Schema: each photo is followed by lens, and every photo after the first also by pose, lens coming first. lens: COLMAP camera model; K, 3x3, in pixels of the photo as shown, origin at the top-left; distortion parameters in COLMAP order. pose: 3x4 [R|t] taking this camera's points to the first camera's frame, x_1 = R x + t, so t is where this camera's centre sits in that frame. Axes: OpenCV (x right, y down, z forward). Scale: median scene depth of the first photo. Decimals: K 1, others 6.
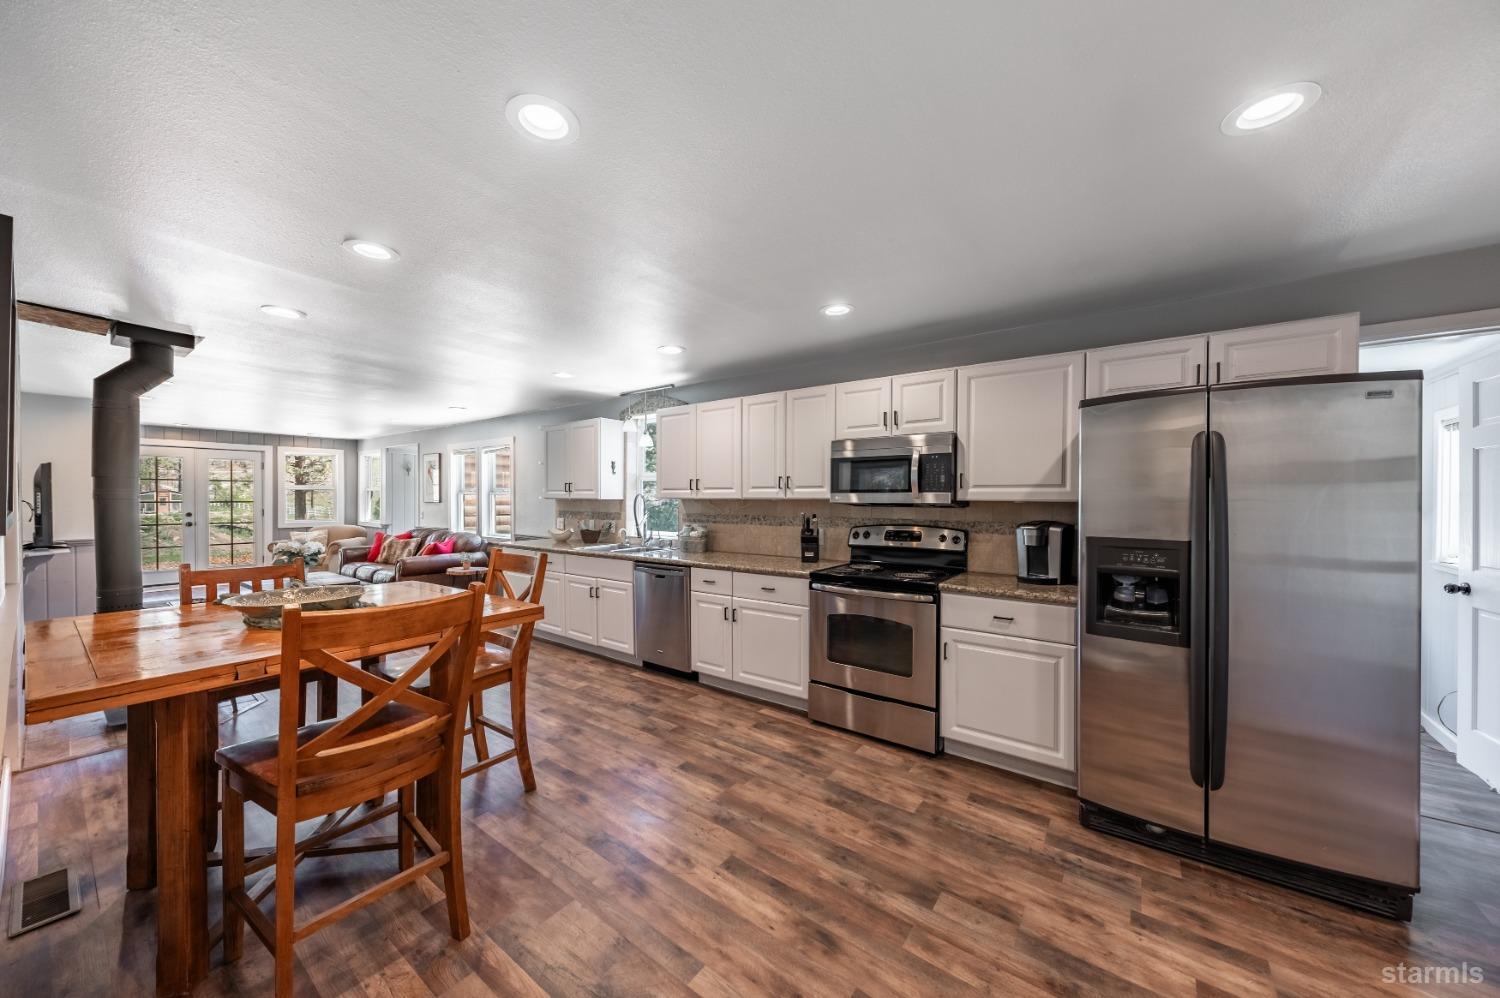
lens RADIAL K [[521.0, 0, 745.1], [0, 521.0, 500.3], [0, 0, 1]] dist [-0.000885, -0.000166]
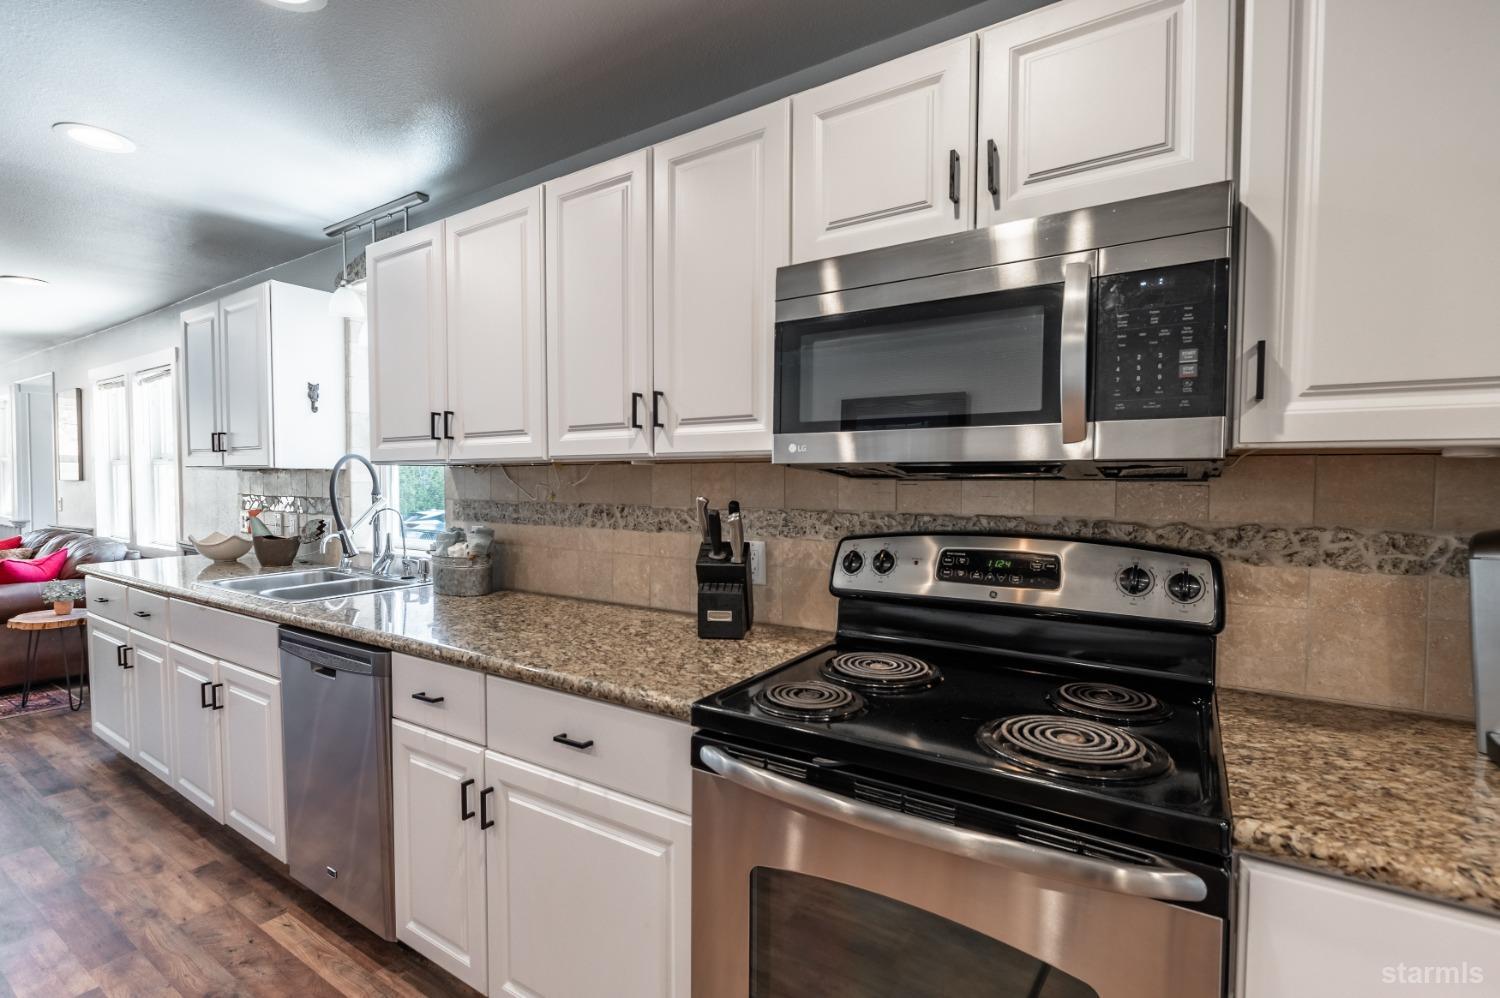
lens RADIAL K [[675.8, 0, 750.0], [0, 675.8, 499.0], [0, 0, 1]] dist [-0.002155, -0.000990]
pose [[0.997884, -0.001663, 0.064993, 0.115803], [0.000140, 0.999725, 0.023439, 0.014878], [-0.065014, -0.023381, 0.997610, 0.558525]]
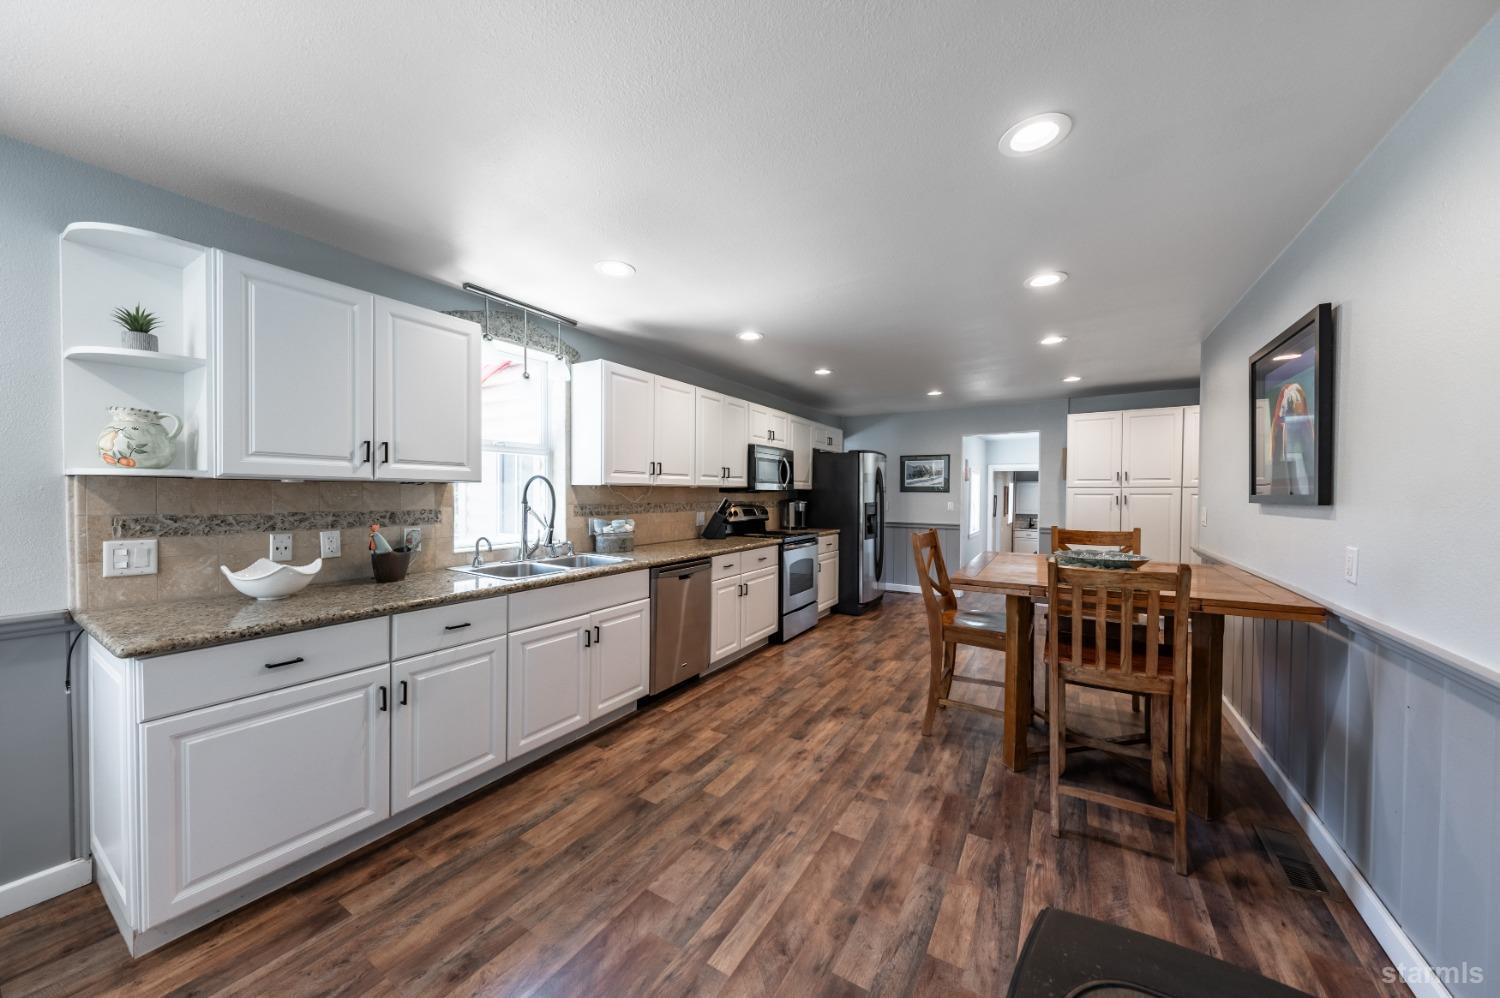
lens RADIAL K [[521.0, 0, 745.1], [0, 521.0, 500.3], [0, 0, 1]] dist [-0.000885, -0.000166]
pose [[-0.082889, -0.018520, 0.996387, -1.121170], [-0.003017, 0.999827, 0.018333, 0.006703], [-0.996554, -0.001487, -0.082931, 1.074793]]
